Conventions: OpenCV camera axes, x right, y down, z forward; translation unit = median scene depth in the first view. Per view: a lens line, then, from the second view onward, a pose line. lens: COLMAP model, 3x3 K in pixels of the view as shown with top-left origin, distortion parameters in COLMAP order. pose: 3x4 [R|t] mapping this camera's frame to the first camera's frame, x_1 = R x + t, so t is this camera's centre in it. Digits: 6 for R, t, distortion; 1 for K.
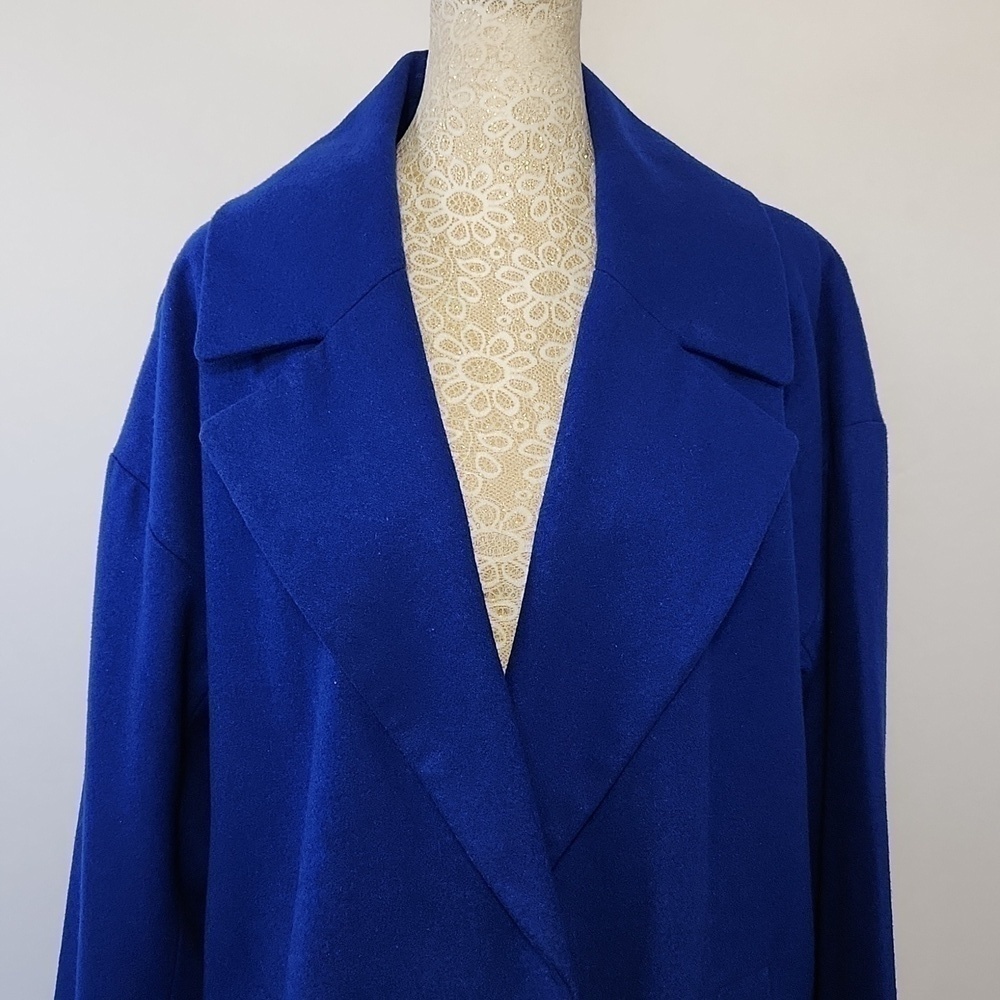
lens RADIAL K [[1504.9, 0, 501.9], [0, 1504.9, 506.7], [0, 0, 1]] dist [0.096660, 0.000000]
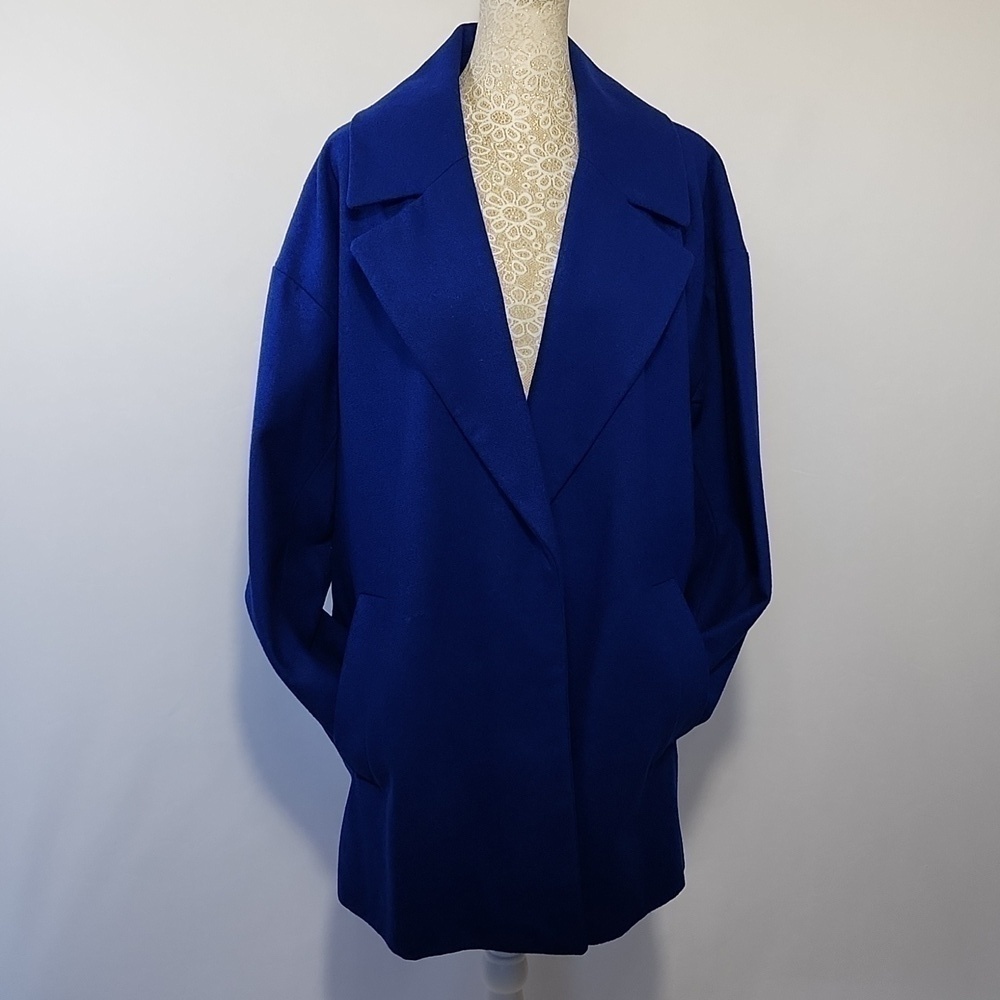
lens RADIAL K [[1504.9, 0, 480.1], [0, 1504.9, 506.4], [0, 0, 1]] dist [0.096660, 0.000000]
pose [[0.998097, 0.003493, 0.061572, -0.154942], [-0.005988, 0.999166, 0.040391, 0.172711], [-0.061380, -0.040683, 0.997285, -0.737518]]
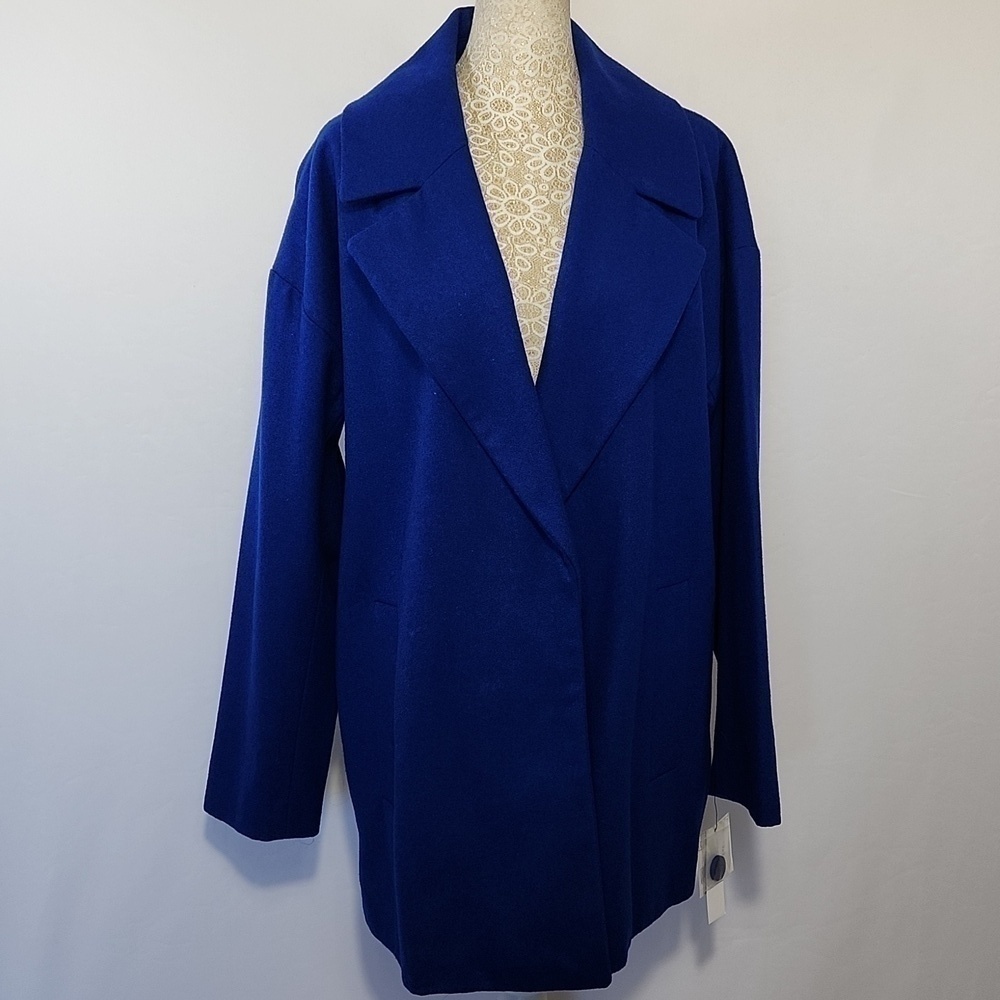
lens RADIAL K [[1504.9, 0, 520.7], [0, 1504.9, 520.4], [0, 0, 1]] dist [0.096660, 0.000000]
pose [[0.997304, -0.016057, 0.071600, -0.129525], [0.012540, 0.998705, 0.049310, 0.166327], [-0.072299, -0.048279, 0.996214, -0.651507]]
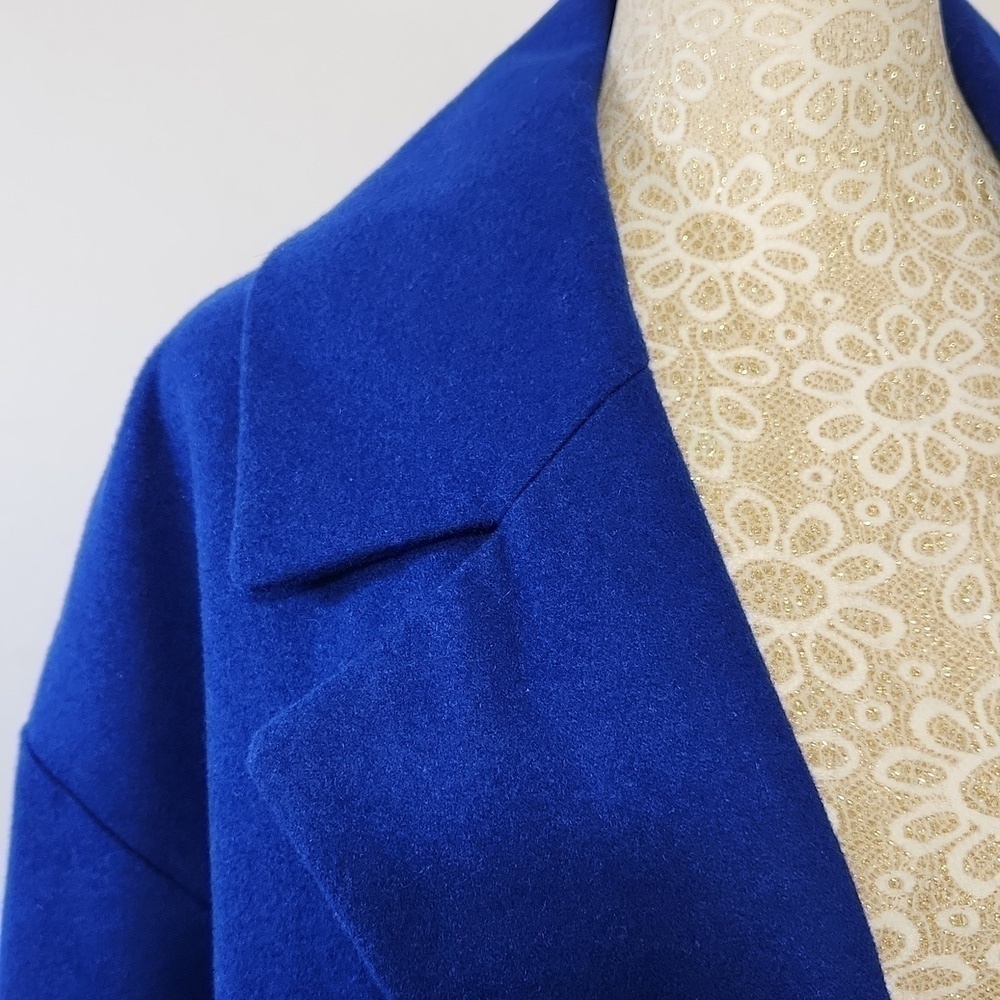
lens RADIAL K [[1504.9, 0, 504.4], [0, 1504.9, 496.9], [0, 0, 1]] dist [0.096660, 0.000000]
pose [[0.996885, -0.028125, -0.073678, -0.059619], [0.024621, 0.998542, -0.048044, -0.096050], [0.074922, 0.046081, 0.996124, 0.519467]]
